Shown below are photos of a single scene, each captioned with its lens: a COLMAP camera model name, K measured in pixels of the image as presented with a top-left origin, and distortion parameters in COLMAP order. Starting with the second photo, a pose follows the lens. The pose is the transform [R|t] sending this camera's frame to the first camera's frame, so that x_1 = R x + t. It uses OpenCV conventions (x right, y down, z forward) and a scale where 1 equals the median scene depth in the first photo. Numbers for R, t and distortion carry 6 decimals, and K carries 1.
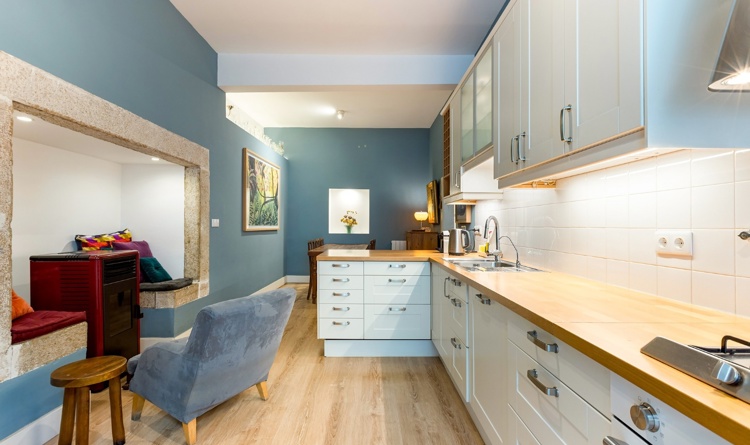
lens RADIAL K [[350.0, 0, 374.0], [0, 350.0, 231.8], [0, 0, 1]] dist [0.001509, -0.000062]
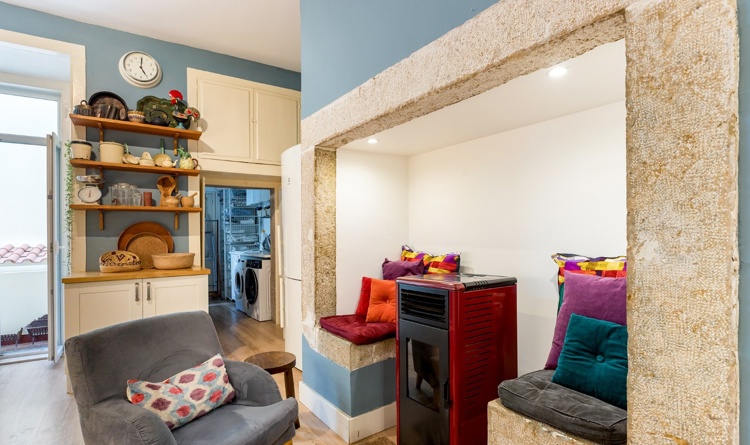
lens RADIAL K [[375.5, 0, 402.0], [0, 375.5, 234.5], [0, 0, 1]] dist [-0.002562, 0.000155]
pose [[-0.794095, 0.006847, -0.607755, -0.211269], [-0.000501, 0.999929, 0.011920, -0.027433], [0.607793, 0.009770, -0.794035, 1.180861]]
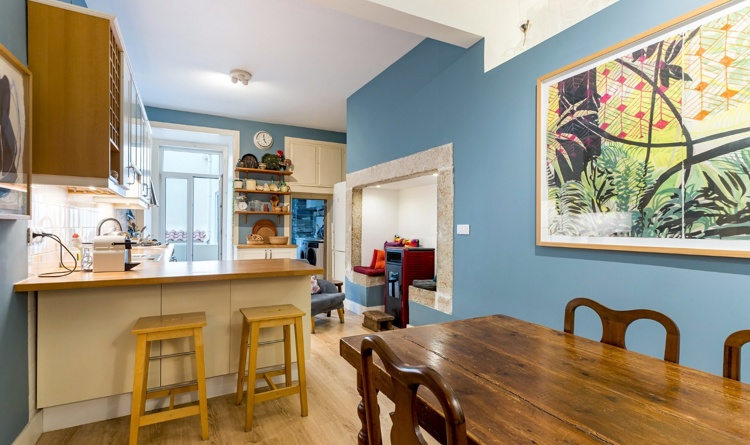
lens RADIAL K [[350.0, 0, 374.0], [0, 350.0, 231.8], [0, 0, 1]] dist [0.001509, -0.000062]
pose [[-0.876133, -0.004807, -0.482045, 0.113830], [-0.018328, 0.999559, 0.023344, -0.039658], [0.481721, 0.029288, -0.875835, 1.845294]]
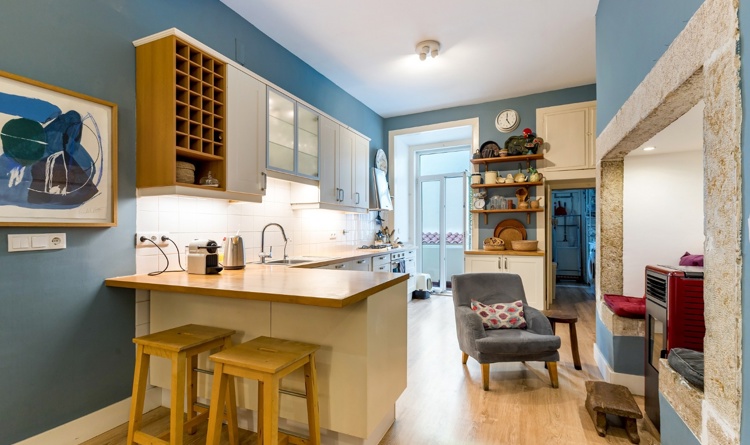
lens RADIAL K [[350.0, 0, 374.0], [0, 350.0, 231.8], [0, 0, 1]] dist [0.001509, -0.000062]
pose [[-0.914360, -0.000633, 0.404901, -0.359070], [0.009696, 0.999678, 0.023458, -0.036734], [-0.404786, 0.025375, -0.914059, 1.530216]]
